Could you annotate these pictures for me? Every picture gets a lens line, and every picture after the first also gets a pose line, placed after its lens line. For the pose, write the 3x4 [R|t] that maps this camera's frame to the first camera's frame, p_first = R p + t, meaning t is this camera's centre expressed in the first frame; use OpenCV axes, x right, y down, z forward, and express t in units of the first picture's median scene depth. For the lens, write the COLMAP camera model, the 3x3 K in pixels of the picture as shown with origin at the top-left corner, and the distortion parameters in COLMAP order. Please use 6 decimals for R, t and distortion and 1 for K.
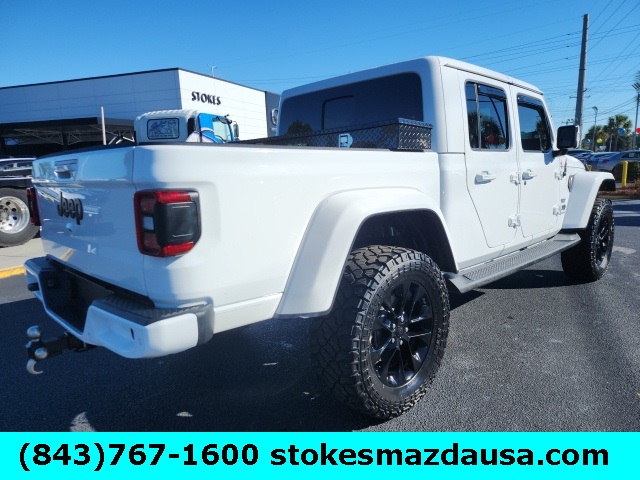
lens RADIAL K [[441.1, 0, 321.0], [0, 441.1, 241.0], [0, 0, 1]] dist [0.076924, -0.065871]
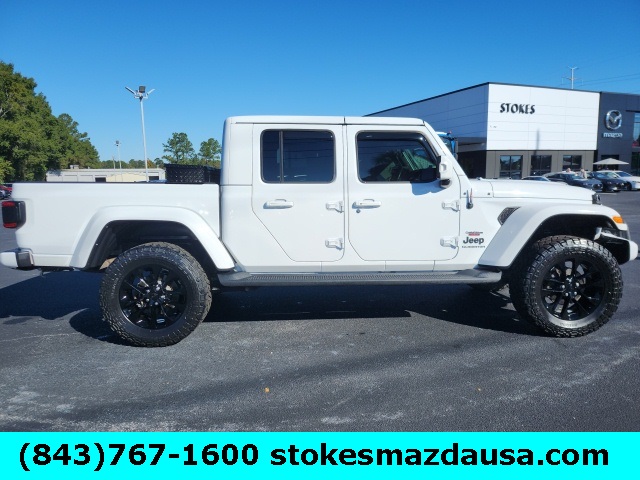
lens RADIAL K [[441.1, 0, 321.0], [0, 441.1, 241.0], [0, 0, 1]] dist [0.076924, -0.065871]
pose [[0.731301, 0.107234, -0.673572, 0.906857], [-0.121965, 0.992206, 0.025542, -0.058466], [0.671061, 0.063473, 0.738680, 0.107325]]
